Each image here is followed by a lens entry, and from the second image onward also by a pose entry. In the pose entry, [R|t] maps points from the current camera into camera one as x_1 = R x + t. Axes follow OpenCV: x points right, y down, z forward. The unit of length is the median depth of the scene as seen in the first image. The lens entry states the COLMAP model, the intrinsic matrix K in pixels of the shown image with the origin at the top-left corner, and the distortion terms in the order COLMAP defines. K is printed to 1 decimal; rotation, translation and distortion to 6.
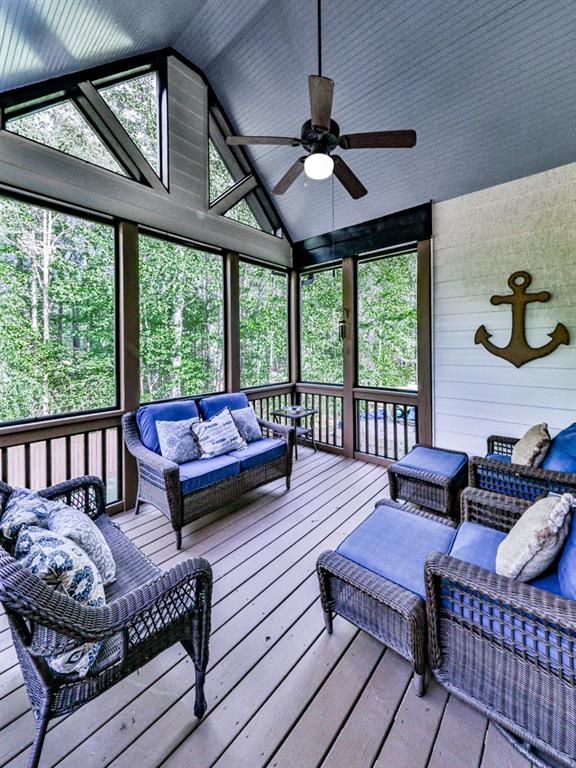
lens RADIAL K [[234.9, 0, 288.1], [0, 234.9, 347.3], [0, 0, 1]] dist [-0.001185, -0.000449]
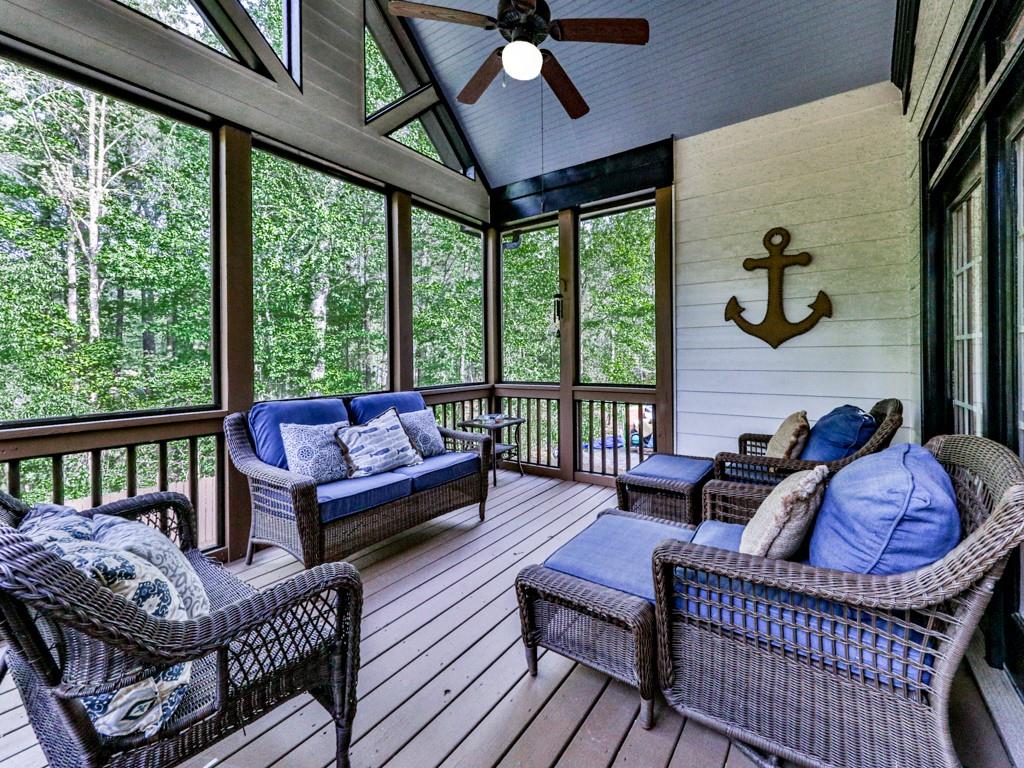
lens RADIAL K [[332.1, 0, 526.4], [0, 332.1, 357.7], [0, 0, 1]] dist [-0.001600, -0.000443]
pose [[0.993243, -0.001914, 0.116037, 0.020023], [0.001998, 0.999998, -0.000610, 0.124082], [-0.116035, 0.000838, 0.993245, -0.013894]]
